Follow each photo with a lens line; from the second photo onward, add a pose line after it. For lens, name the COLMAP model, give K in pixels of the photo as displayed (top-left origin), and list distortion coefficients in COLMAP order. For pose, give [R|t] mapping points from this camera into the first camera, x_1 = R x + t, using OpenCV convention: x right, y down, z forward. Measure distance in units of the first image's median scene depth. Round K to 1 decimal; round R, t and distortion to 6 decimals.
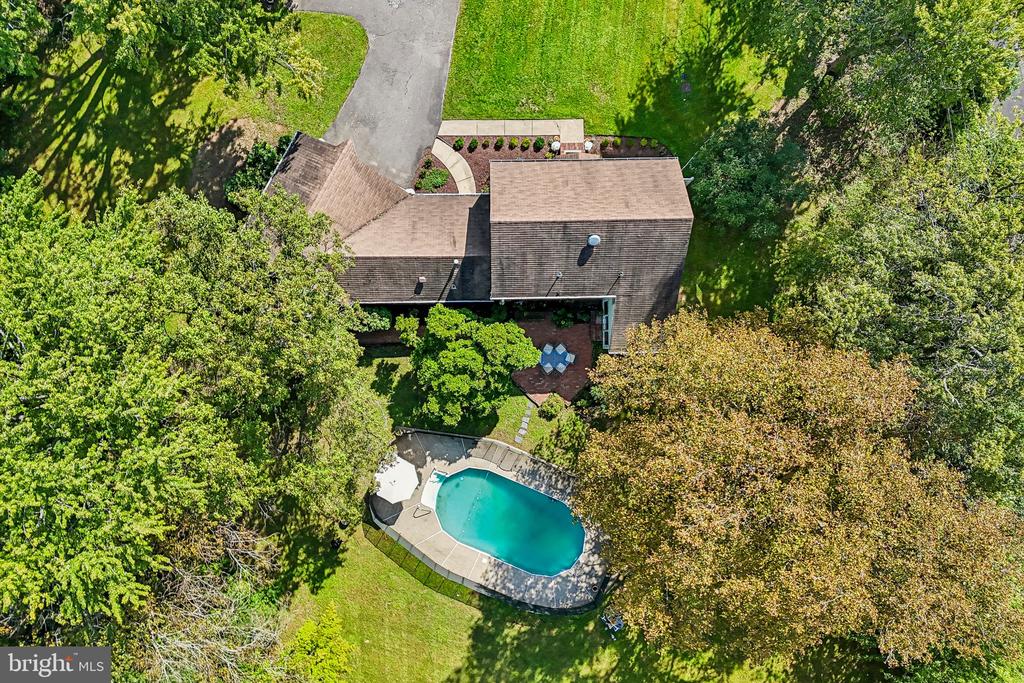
lens RADIAL K [[735.6, 0, 506.3], [0, 735.6, 341.2], [0, 0, 1]] dist [0.021193, -0.013015]
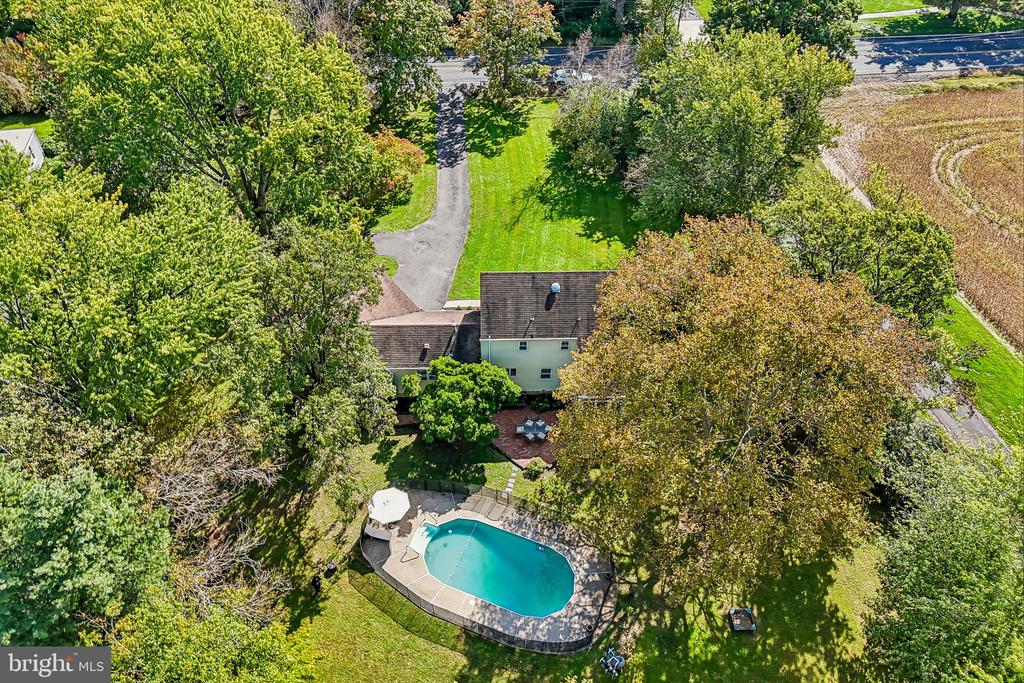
lens RADIAL K [[735.6, 0, 513.7], [0, 735.6, 337.8], [0, 0, 1]] dist [0.021193, -0.013015]
pose [[0.999754, -0.012944, 0.017994, 0.012583], [0.021883, 0.705565, -0.708307, 0.733969], [-0.003527, 0.708527, 0.705675, 0.079658]]
